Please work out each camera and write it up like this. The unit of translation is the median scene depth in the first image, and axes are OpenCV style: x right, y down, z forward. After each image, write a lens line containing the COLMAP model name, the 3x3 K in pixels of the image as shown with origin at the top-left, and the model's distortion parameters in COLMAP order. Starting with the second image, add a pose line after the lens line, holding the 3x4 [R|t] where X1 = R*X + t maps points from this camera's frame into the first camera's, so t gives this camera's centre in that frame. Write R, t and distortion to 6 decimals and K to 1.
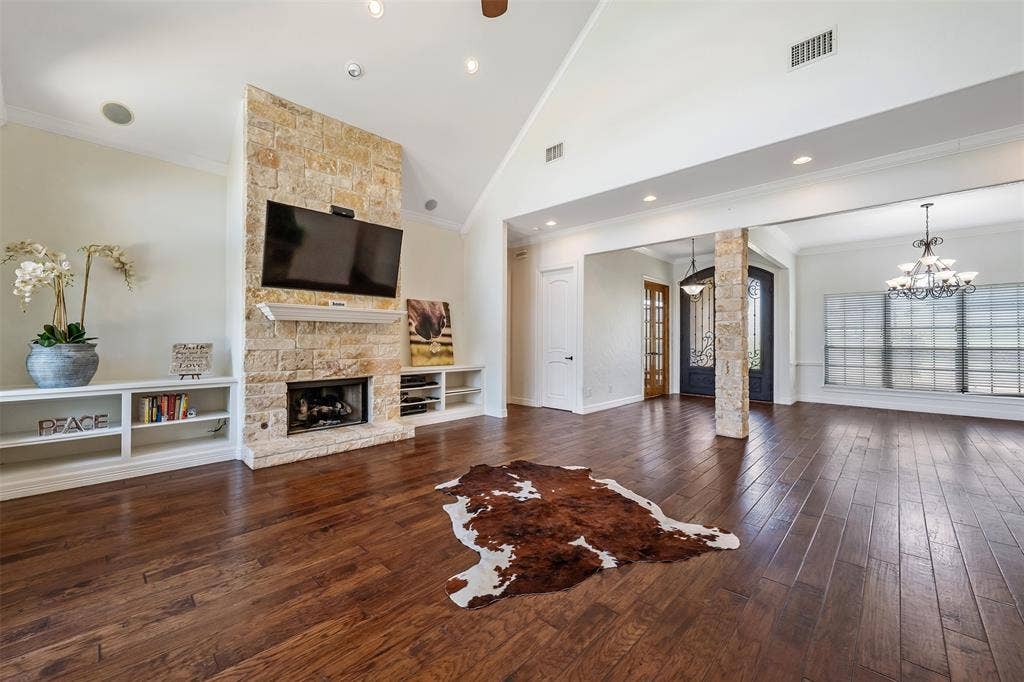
lens RADIAL K [[396.9, 0, 513.9], [0, 396.9, 337.6], [0, 0, 1]] dist [0.000069, 0.000041]
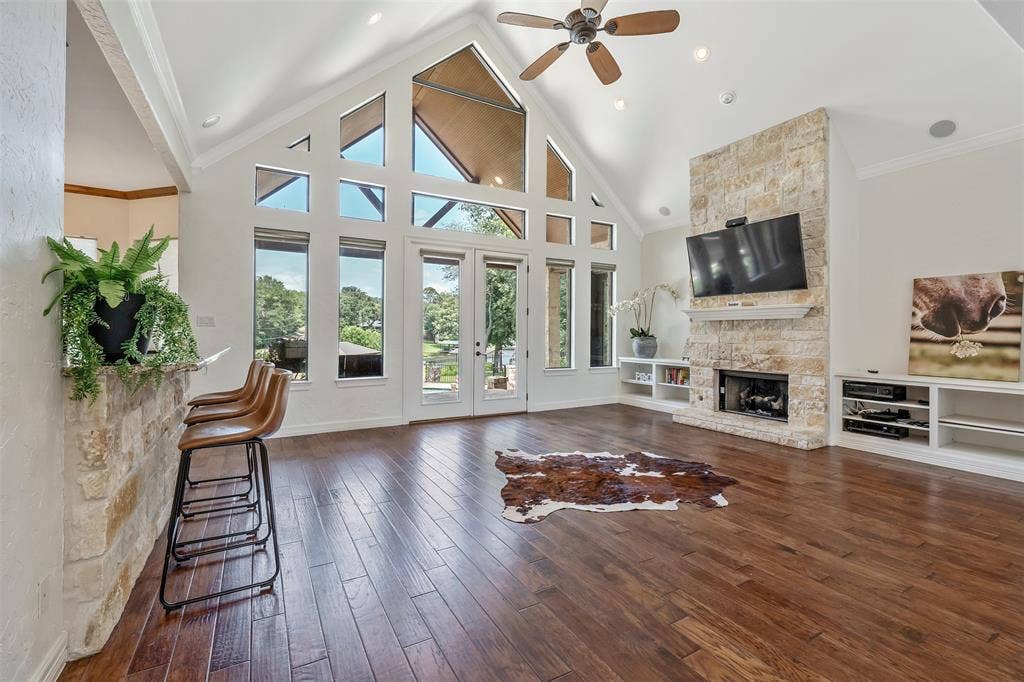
lens RADIAL K [[442.3, 0, 512.7], [0, 442.3, 335.3], [0, 0, 1]] dist [-0.000750, -0.000055]
pose [[-0.274660, -0.000398, -0.961541, 1.011676], [0.000212, 1.000000, -0.000474, 0.004830], [0.961541, -0.000334, -0.274659, 0.782394]]
